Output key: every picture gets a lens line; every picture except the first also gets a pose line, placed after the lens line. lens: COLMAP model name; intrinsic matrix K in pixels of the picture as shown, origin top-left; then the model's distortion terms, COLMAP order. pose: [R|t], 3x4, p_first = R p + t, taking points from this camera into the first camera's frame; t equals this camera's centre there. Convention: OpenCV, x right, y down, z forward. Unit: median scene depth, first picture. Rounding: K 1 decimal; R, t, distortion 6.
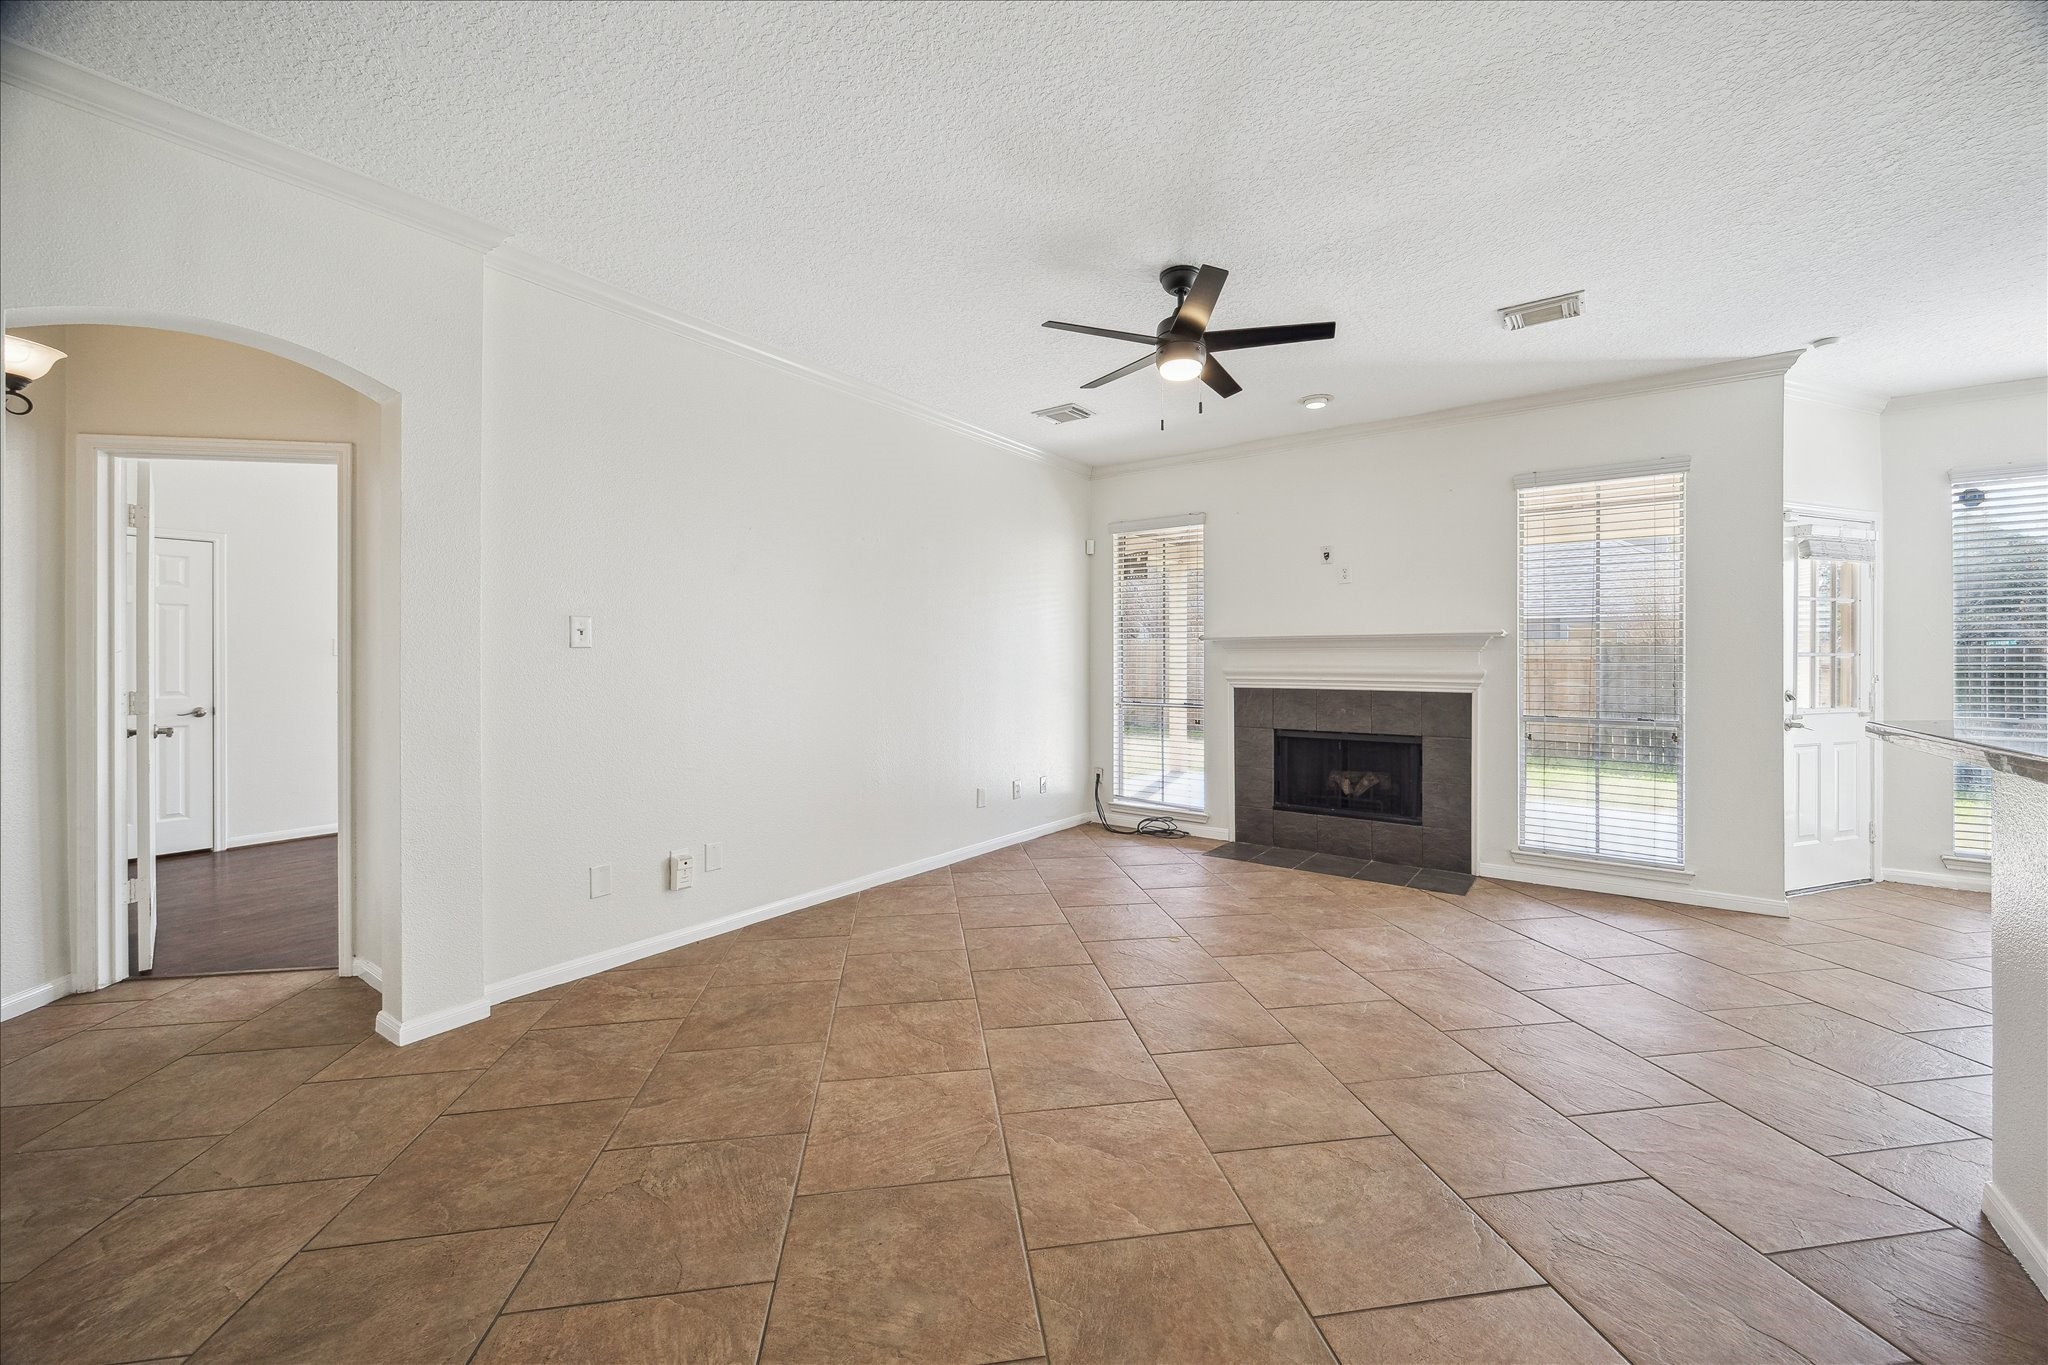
lens RADIAL K [[793.8, 0, 1044.5], [0, 793.8, 661.7], [0, 0, 1]] dist [0.000280, 0.000027]
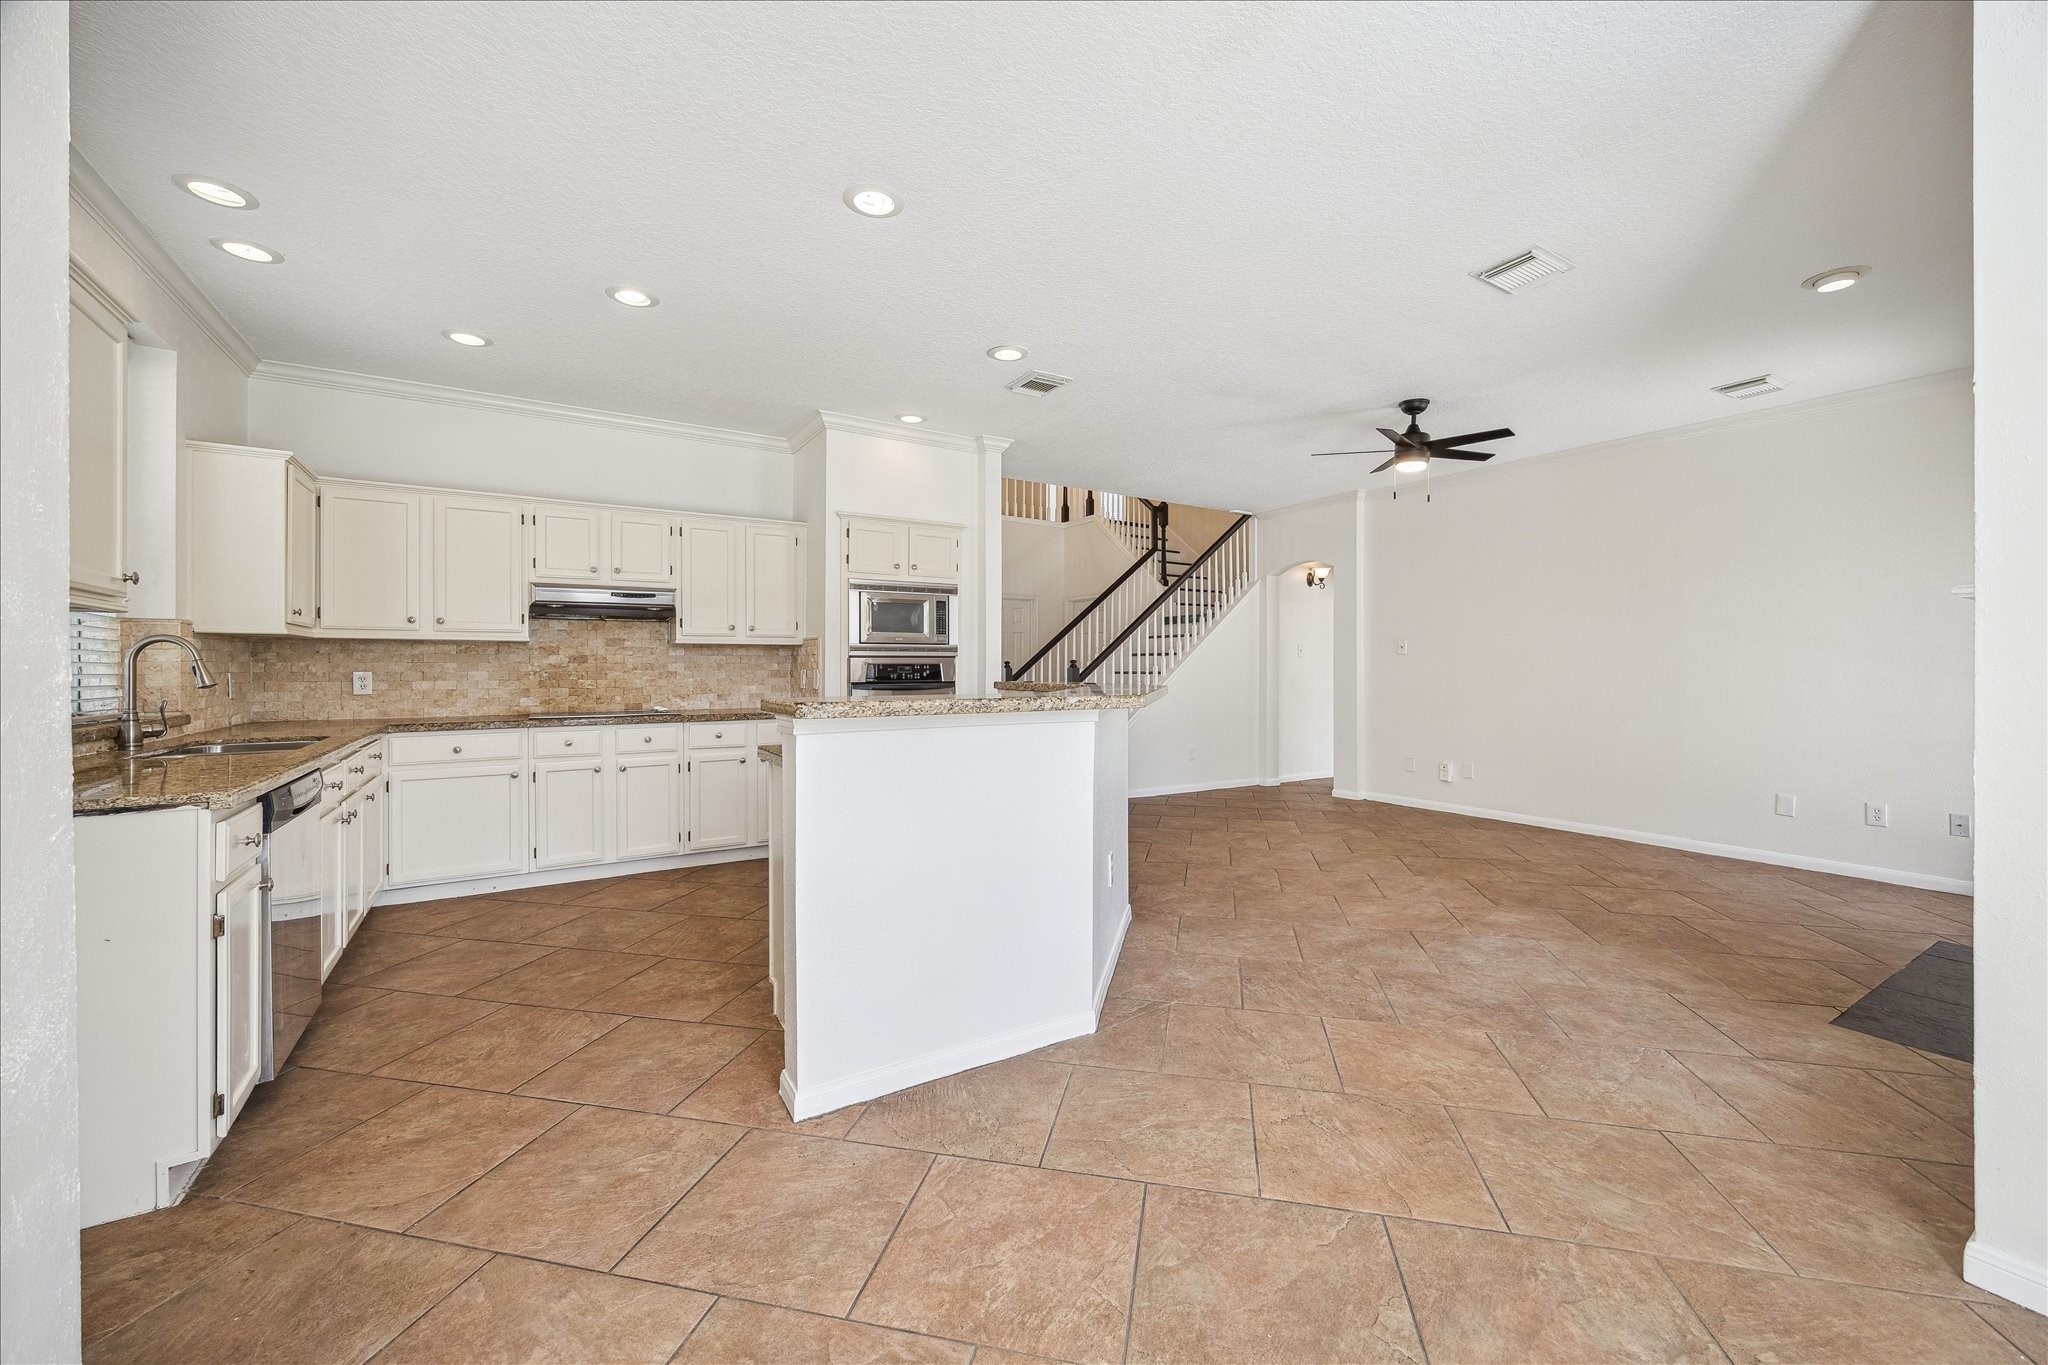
lens RADIAL K [[799.0, 0, 1031.7], [0, 799.0, 674.0], [0, 0, 1]] dist [0.001255, 0.000168]
pose [[-0.378183, 0.007889, -0.925697, 1.230268], [-0.001214, 0.999959, 0.009017, 0.013028], [0.925730, 0.004534, -0.378158, 0.597532]]
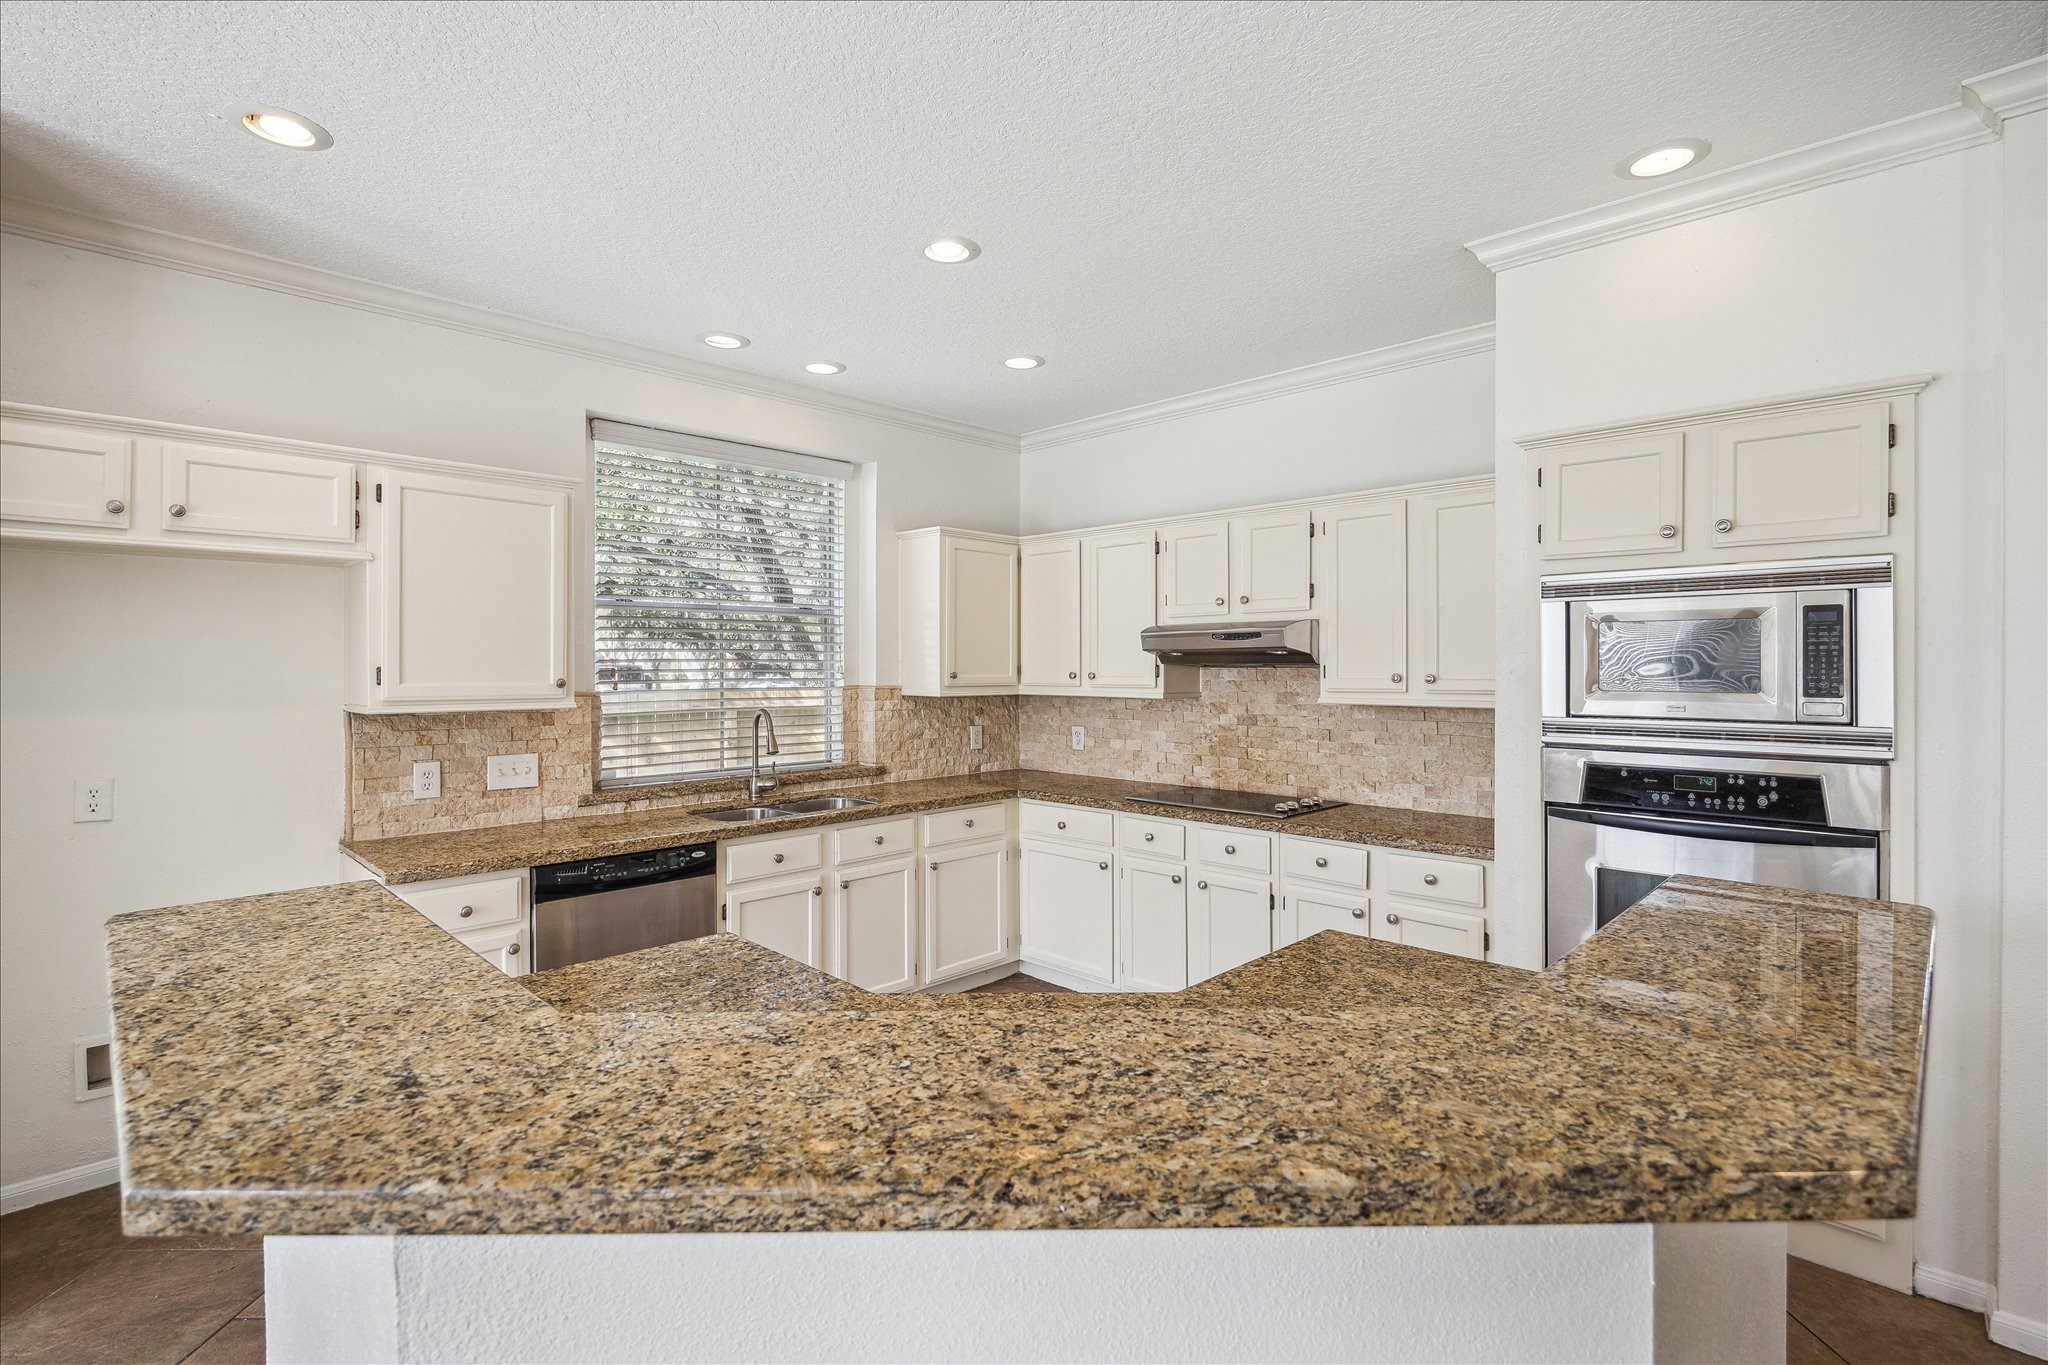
lens RADIAL K [[947.8, 0, 1037.1], [0, 947.8, 676.0], [0, 0, 1]] dist [-0.004078, -0.000296]
pose [[-0.988184, -0.001455, 0.153263, 0.547343], [0.000536, 0.999916, 0.012948, -0.051131], [-0.153269, 0.012878, -0.988101, 0.591839]]
